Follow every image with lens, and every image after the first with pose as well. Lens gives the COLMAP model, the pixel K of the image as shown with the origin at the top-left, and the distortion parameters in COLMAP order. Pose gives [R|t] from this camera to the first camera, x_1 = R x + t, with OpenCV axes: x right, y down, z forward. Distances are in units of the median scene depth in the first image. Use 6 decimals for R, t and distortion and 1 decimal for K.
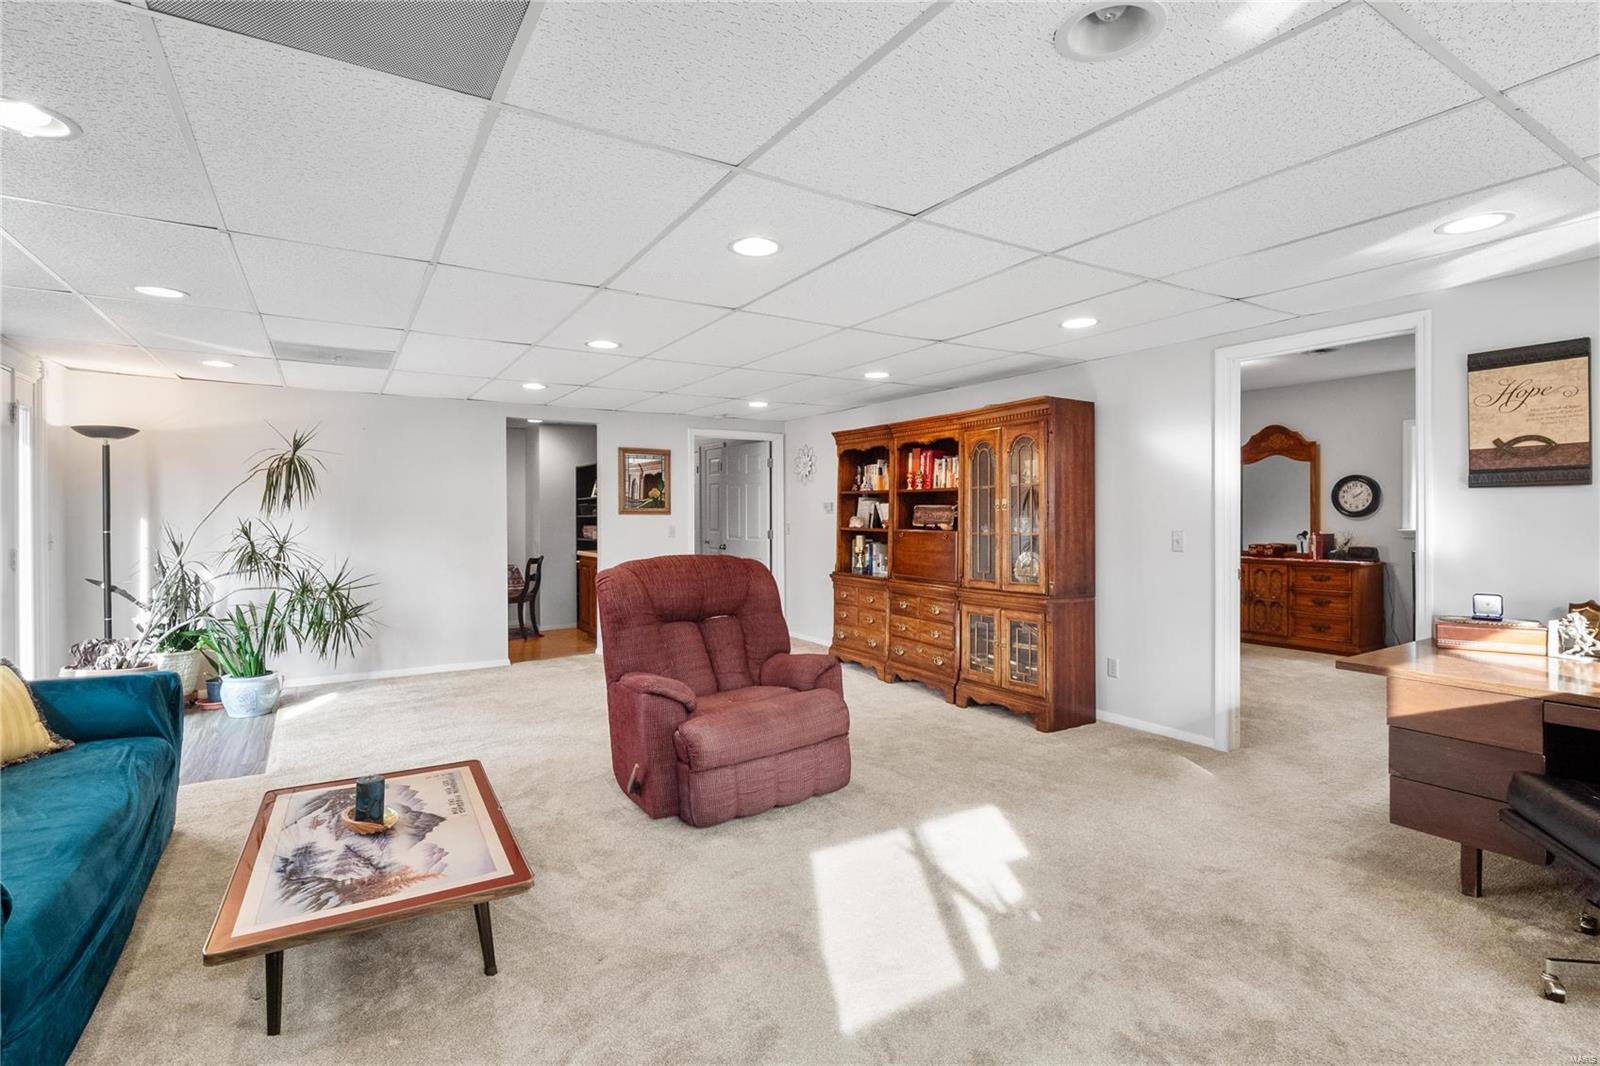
lens RADIAL K [[770.6, 0, 796.0], [0, 770.6, 514.3], [0, 0, 1]] dist [-0.002130, -0.000667]
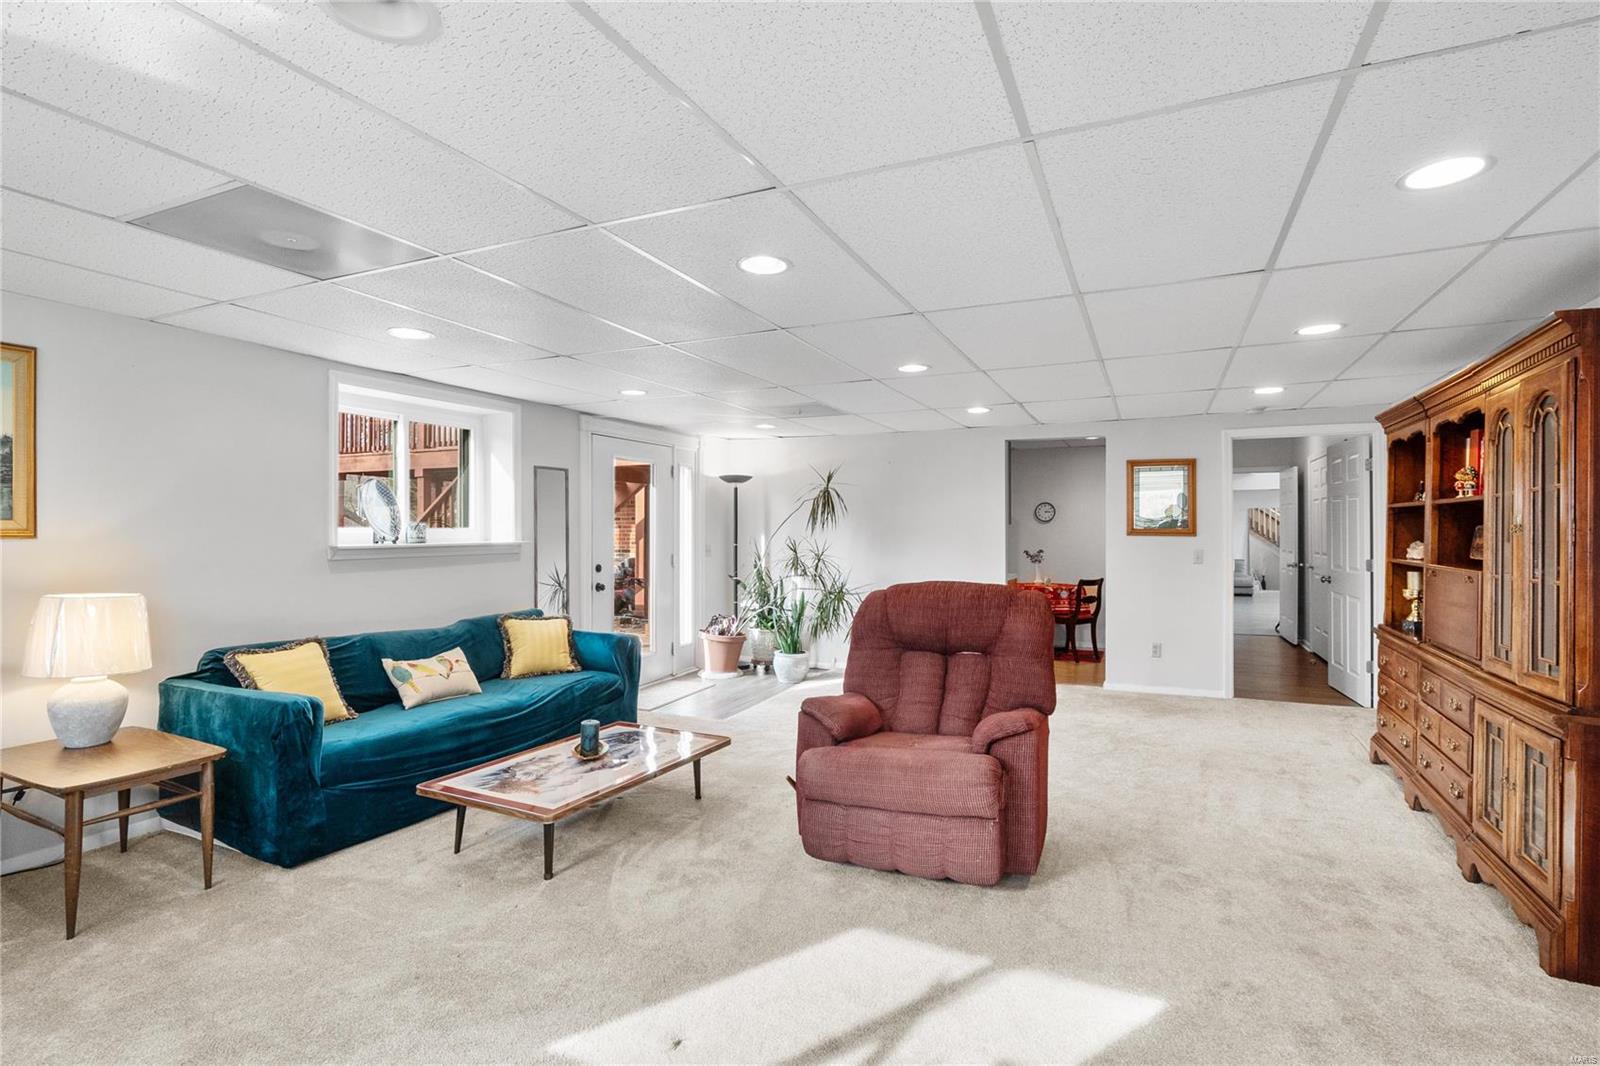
lens RADIAL K [[760.2, 0, 801.3], [0, 760.2, 522.0], [0, 0, 1]] dist [-0.009148, -0.001325]
pose [[0.544540, -0.005924, -0.838714, 0.494957], [-0.004414, 0.999941, -0.009929, -0.008258], [0.838723, 0.009109, 0.544482, 0.331276]]
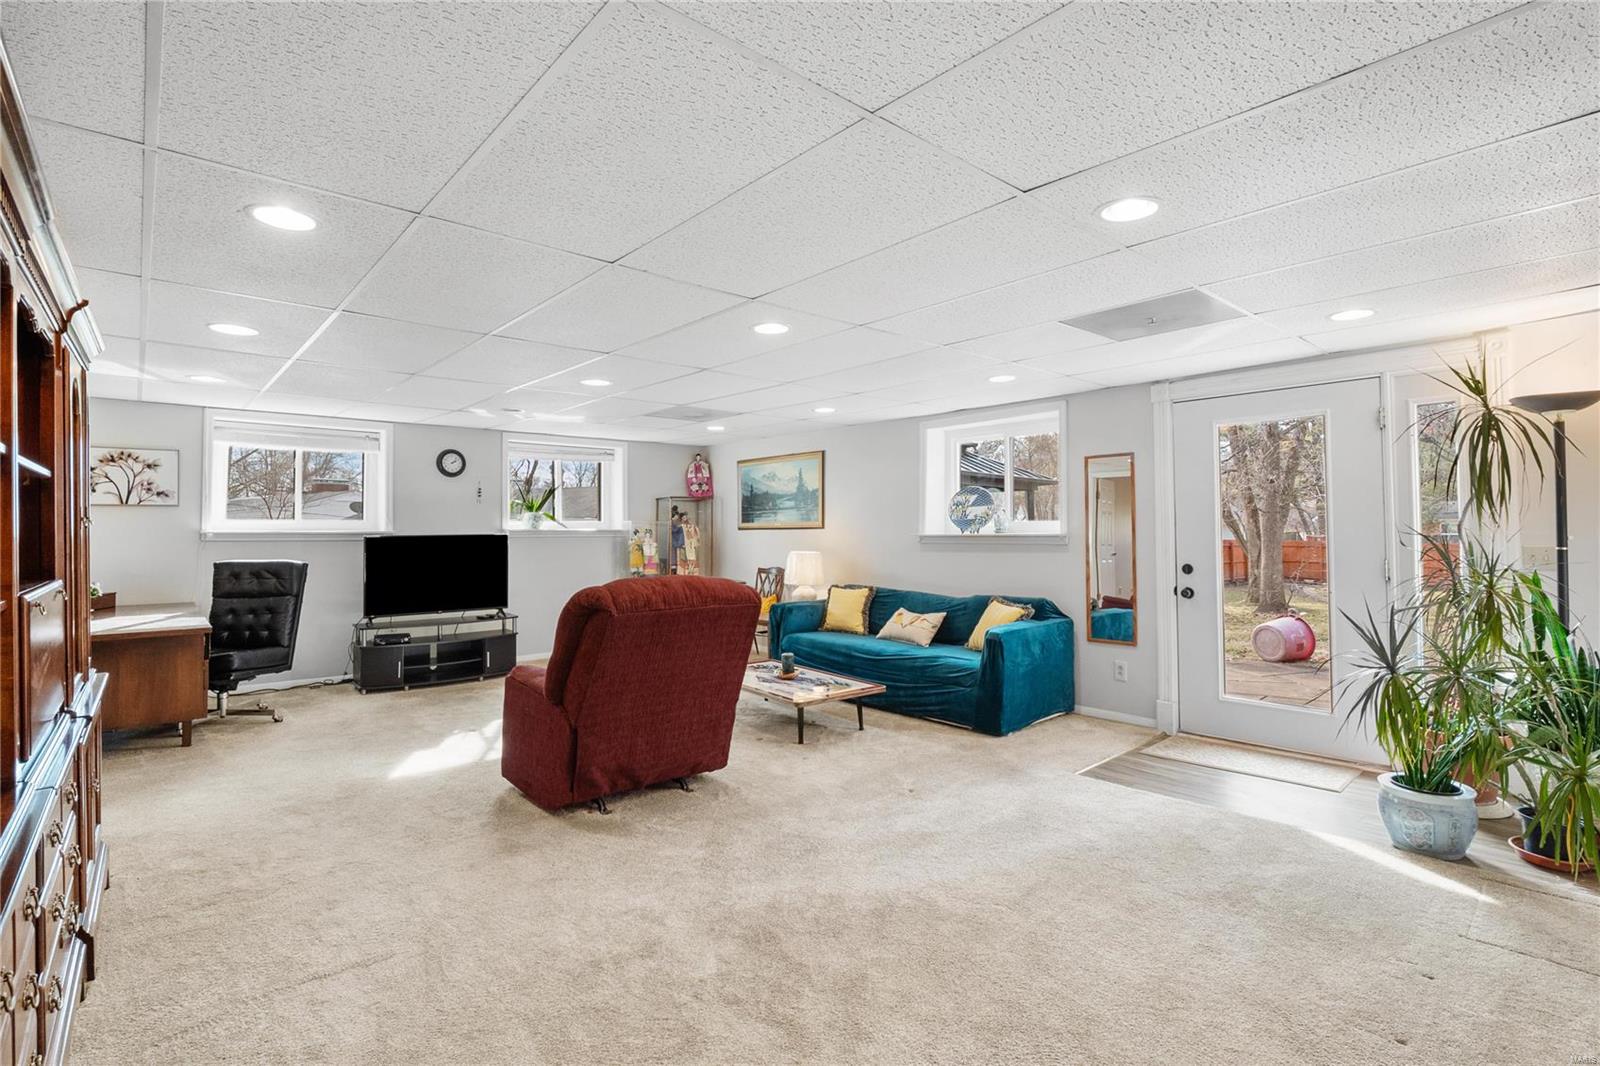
lens RADIAL K [[760.2, 0, 801.3], [0, 760.2, 522.0], [0, 0, 1]] dist [-0.009148, -0.001325]
pose [[-0.988598, 0.009735, -0.150263, -0.151829], [0.010613, 0.999931, -0.005040, -0.004306], [0.150203, -0.006578, -0.988633, 1.774296]]
